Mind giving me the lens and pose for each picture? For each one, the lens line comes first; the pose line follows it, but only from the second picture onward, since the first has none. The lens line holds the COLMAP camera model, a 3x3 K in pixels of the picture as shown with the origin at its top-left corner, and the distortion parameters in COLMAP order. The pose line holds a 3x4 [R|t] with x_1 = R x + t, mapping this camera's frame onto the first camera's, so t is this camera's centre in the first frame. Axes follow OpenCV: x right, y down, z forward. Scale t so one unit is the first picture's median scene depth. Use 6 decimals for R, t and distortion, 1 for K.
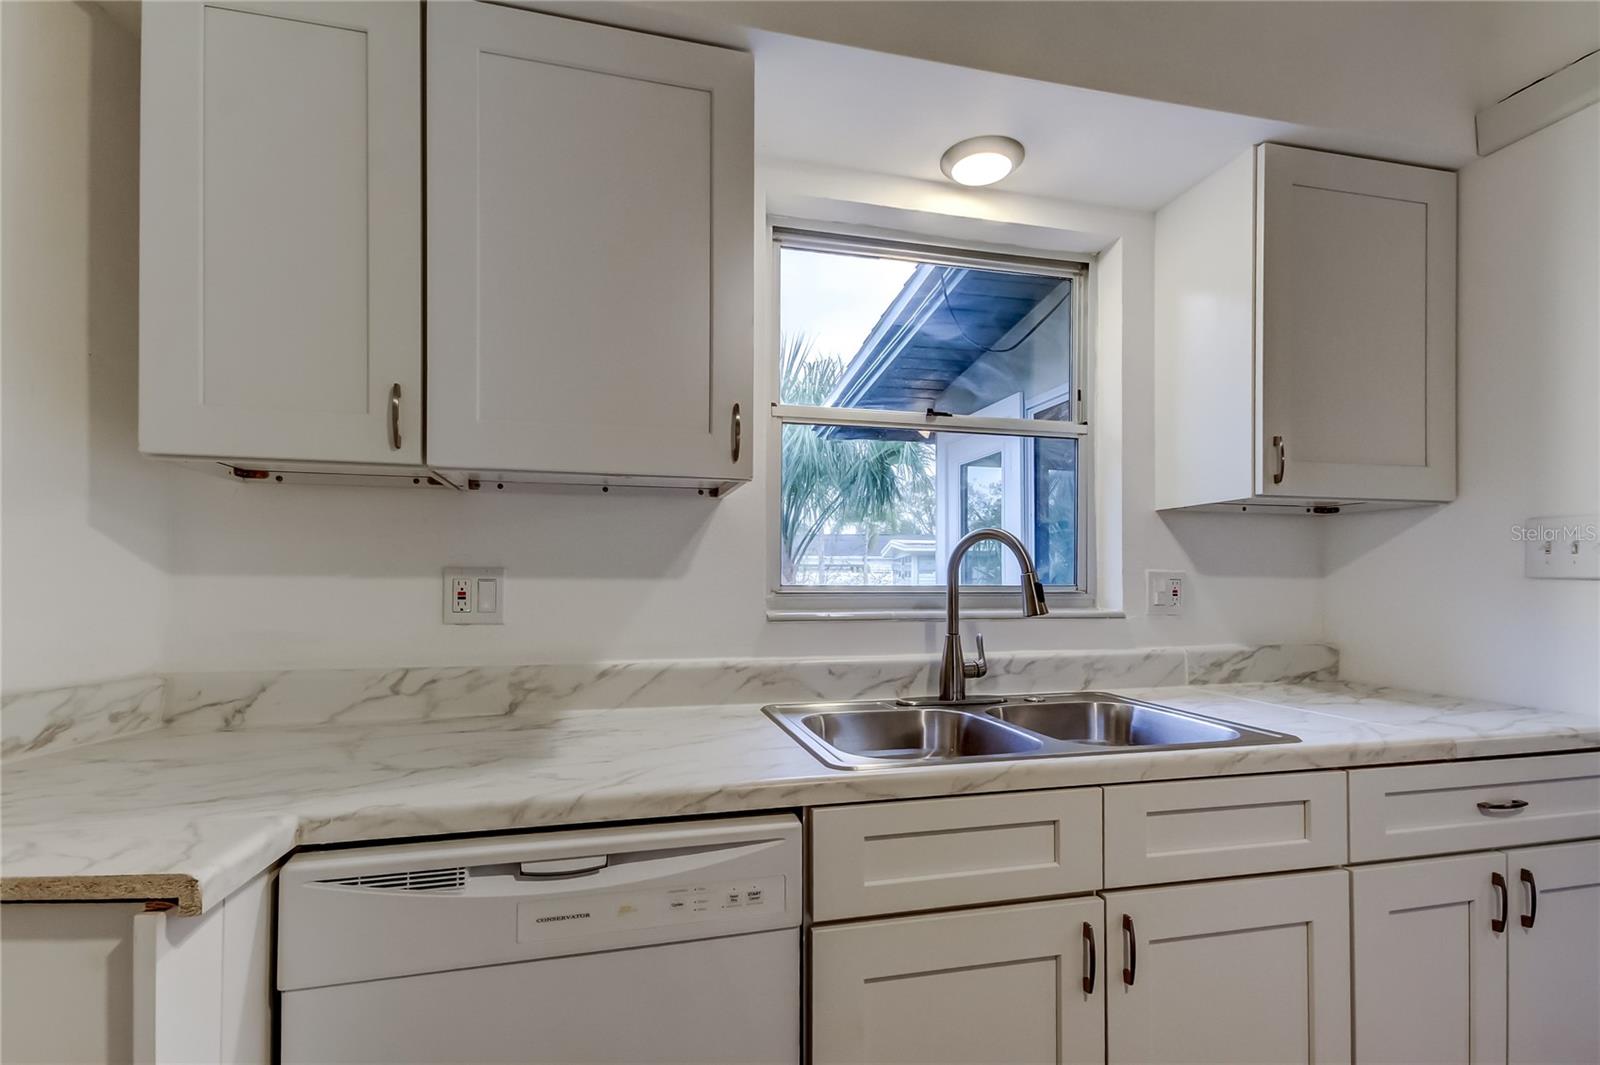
lens RADIAL K [[761.9, 0, 801.0], [0, 761.9, 552.9], [0, 0, 1]] dist [0.001484, -0.000055]
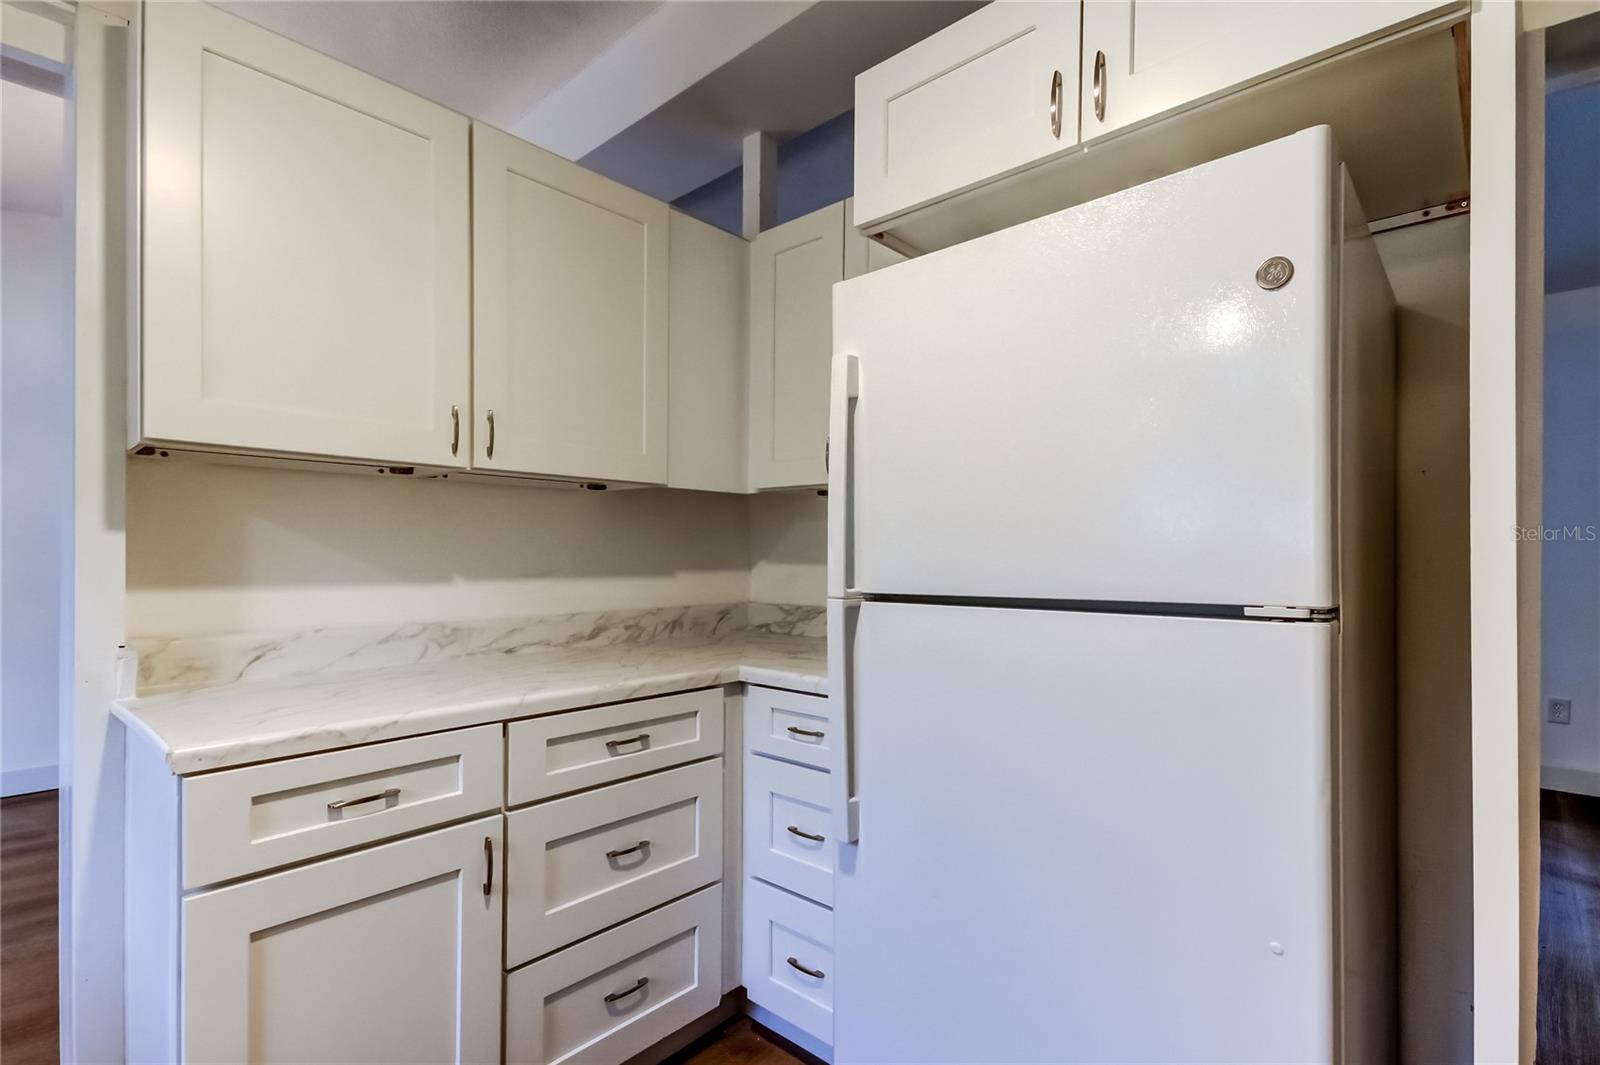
lens RADIAL K [[741.1, 0, 803.7], [0, 741.1, 544.1], [0, 0, 1]] dist [0.000858, 0.000026]
pose [[0.552404, -0.011884, -0.833492, 0.854567], [0.029207, 0.999560, 0.005105, 0.022870], [0.833065, -0.027164, 0.552508, 0.415963]]
